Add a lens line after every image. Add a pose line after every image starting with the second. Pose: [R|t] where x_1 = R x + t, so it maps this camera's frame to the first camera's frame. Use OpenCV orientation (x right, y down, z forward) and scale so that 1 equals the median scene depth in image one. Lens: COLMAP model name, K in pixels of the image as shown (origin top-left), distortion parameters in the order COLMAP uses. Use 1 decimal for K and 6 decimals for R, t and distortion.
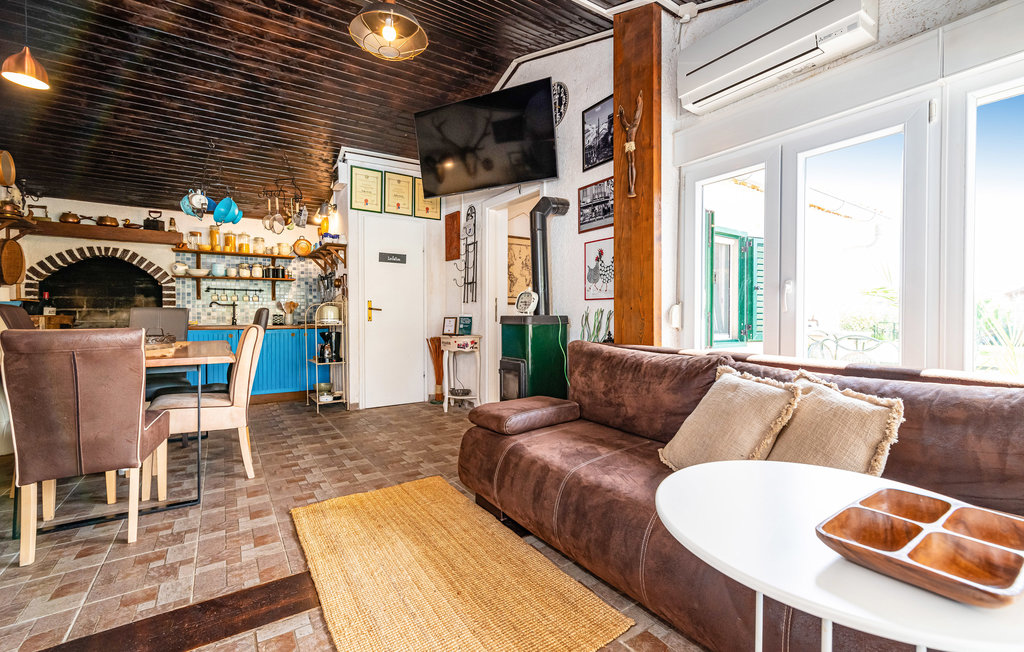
lens RADIAL K [[439.4, 0, 509.6], [0, 439.4, 321.2], [0, 0, 1]] dist [0.002202, 0.000026]
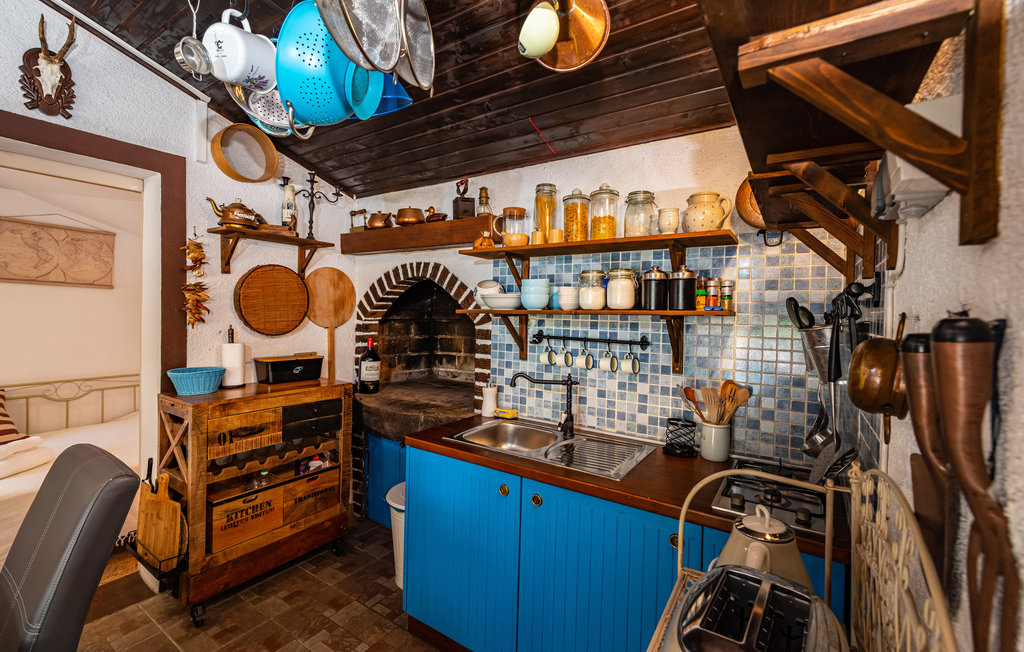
lens RADIAL K [[438.2, 0, 513.1], [0, 438.2, 320.7], [0, 0, 1]] dist [-0.000509, 0.000050]
pose [[0.401191, 0.025402, -0.915642, -0.329370], [-0.035113, 0.999307, 0.012339, -0.101924], [0.915321, 0.027201, 0.401805, 0.876966]]
